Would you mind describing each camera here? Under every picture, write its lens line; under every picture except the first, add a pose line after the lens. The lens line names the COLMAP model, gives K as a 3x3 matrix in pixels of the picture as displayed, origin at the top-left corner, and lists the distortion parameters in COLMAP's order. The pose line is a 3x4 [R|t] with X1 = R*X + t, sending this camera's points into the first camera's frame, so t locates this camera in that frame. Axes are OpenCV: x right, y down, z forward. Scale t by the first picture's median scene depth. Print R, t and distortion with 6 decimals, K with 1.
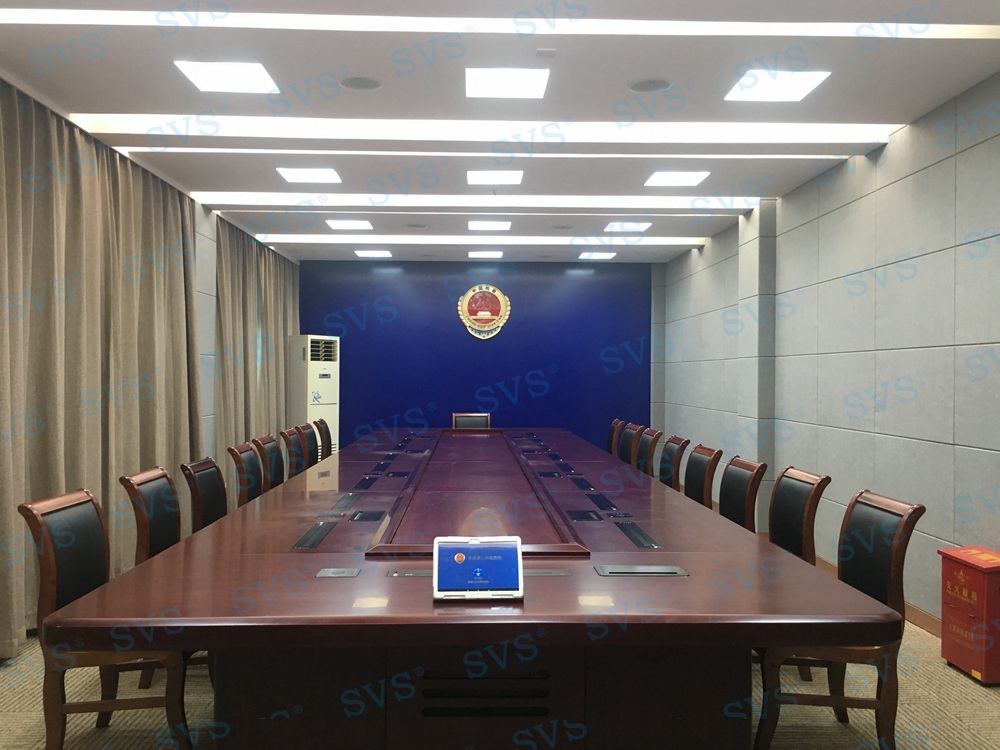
lens RADIAL K [[829.4, 0, 500.0], [0, 829.4, 375.0], [0, 0, 1]] dist [0.039818, -0.051696]
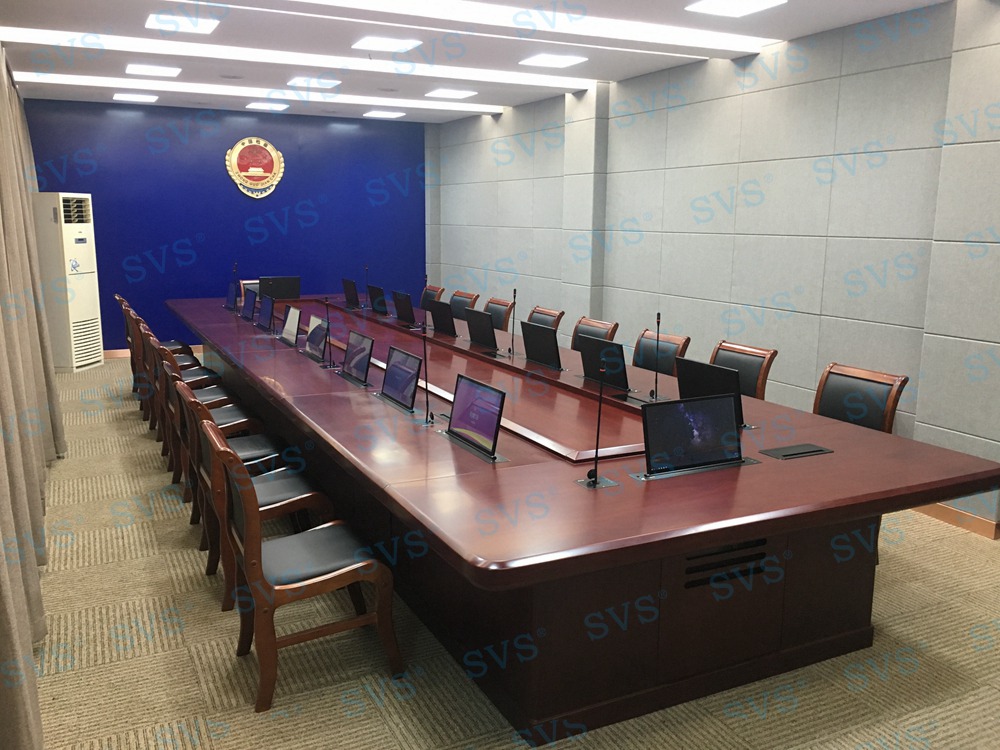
lens RADIAL K [[829.4, 0, 500.0], [0, 829.4, 375.0], [0, 0, 1]] dist [0.039818, -0.051696]
pose [[0.907509, -0.073383, 0.413572, -0.273866], [-0.005953, 0.982274, 0.187357, -0.040081], [-0.419990, -0.172490, 0.890986, 0.030876]]
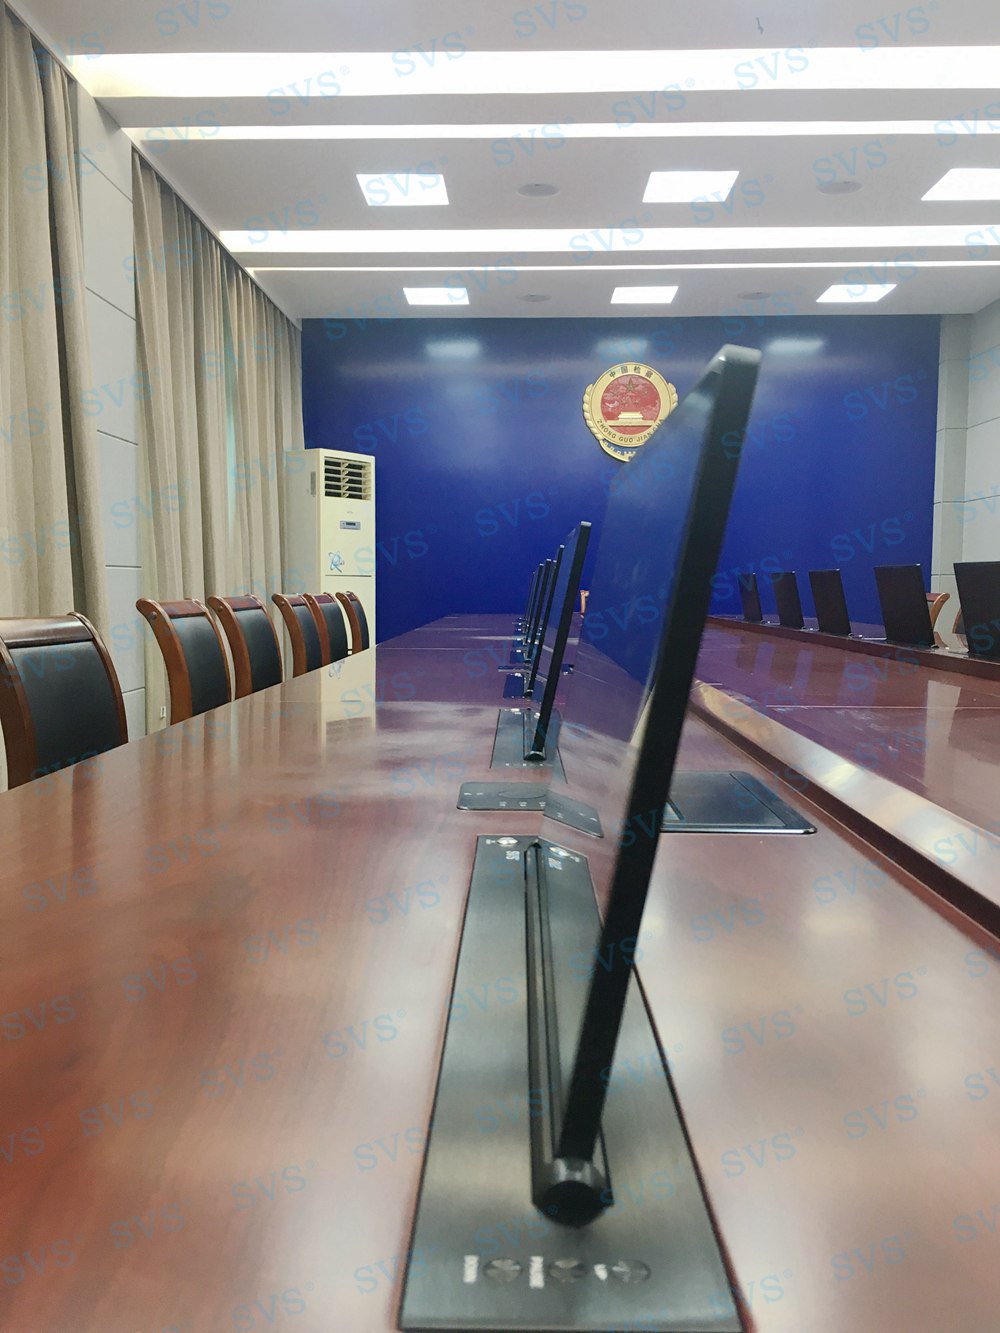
lens RADIAL K [[1119.2, 0, 500.0], [0, 1119.2, 666.5], [0, 0, 1]] dist [0.048238, -0.063451]
pose [[0.998305, 0.002679, -0.058131, -0.098620], [0.001577, 0.997328, 0.073039, 0.060446], [0.058171, -0.073007, 0.995634, 0.371839]]
